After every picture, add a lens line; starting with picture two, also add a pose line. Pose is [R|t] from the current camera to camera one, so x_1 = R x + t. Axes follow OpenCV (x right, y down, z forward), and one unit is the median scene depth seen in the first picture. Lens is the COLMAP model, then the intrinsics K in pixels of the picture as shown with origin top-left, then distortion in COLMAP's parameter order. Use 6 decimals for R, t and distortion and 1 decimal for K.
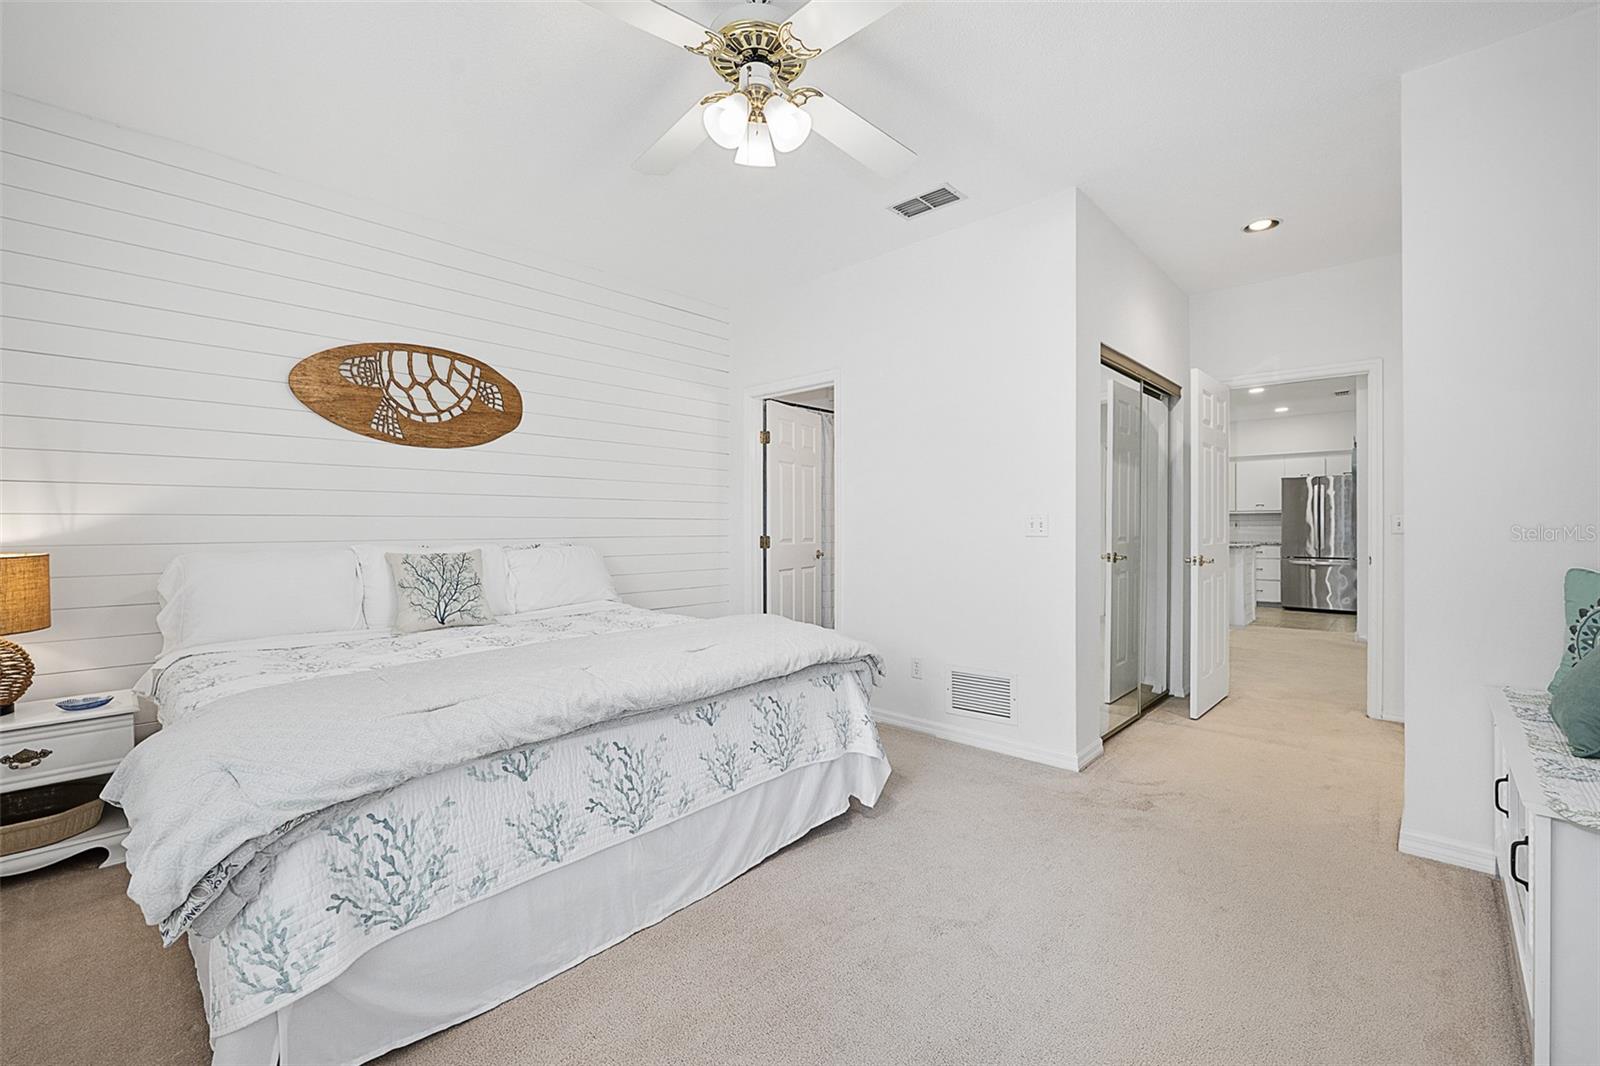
lens RADIAL K [[660.8, 0, 801.6], [0, 660.8, 530.8], [0, 0, 1]] dist [-0.009190, 0.000820]
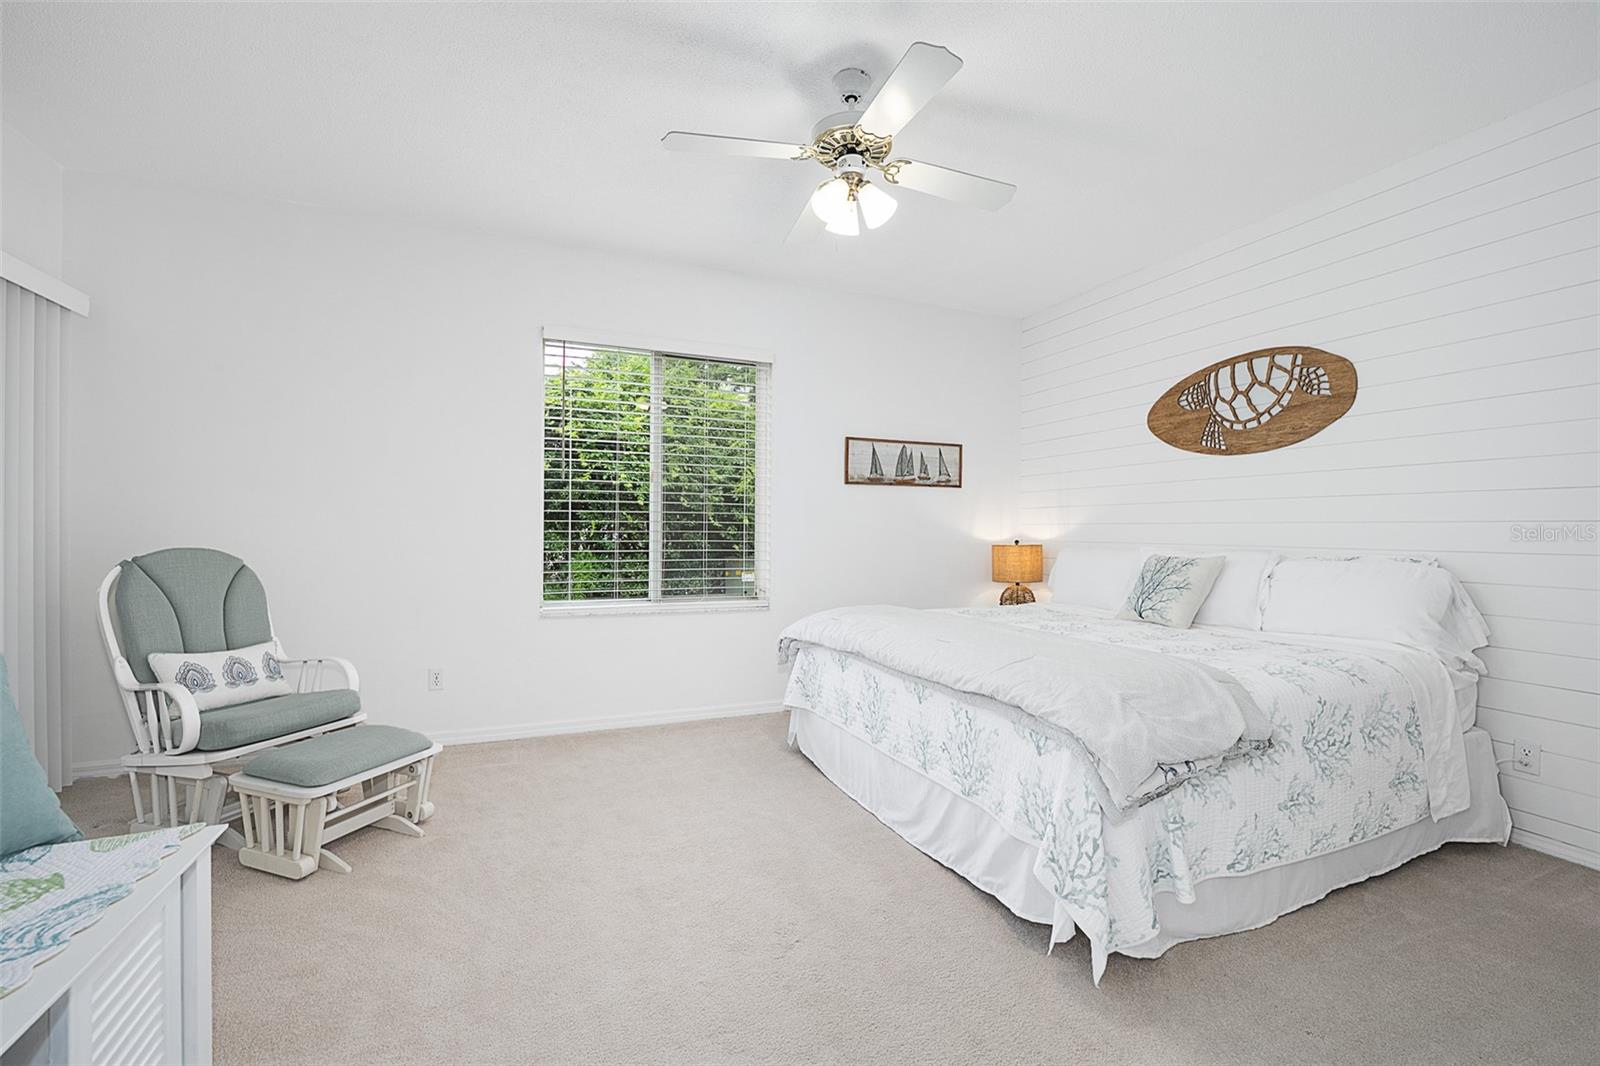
lens RADIAL K [[660.8, 0, 810.1], [0, 660.8, 535.6], [0, 0, 1]] dist [-0.009190, 0.000820]
pose [[-0.394263, 0.008653, -0.918957, 0.625001], [-0.013035, 0.999802, 0.015006, -0.008595], [0.918905, 0.017894, -0.394073, 0.797723]]
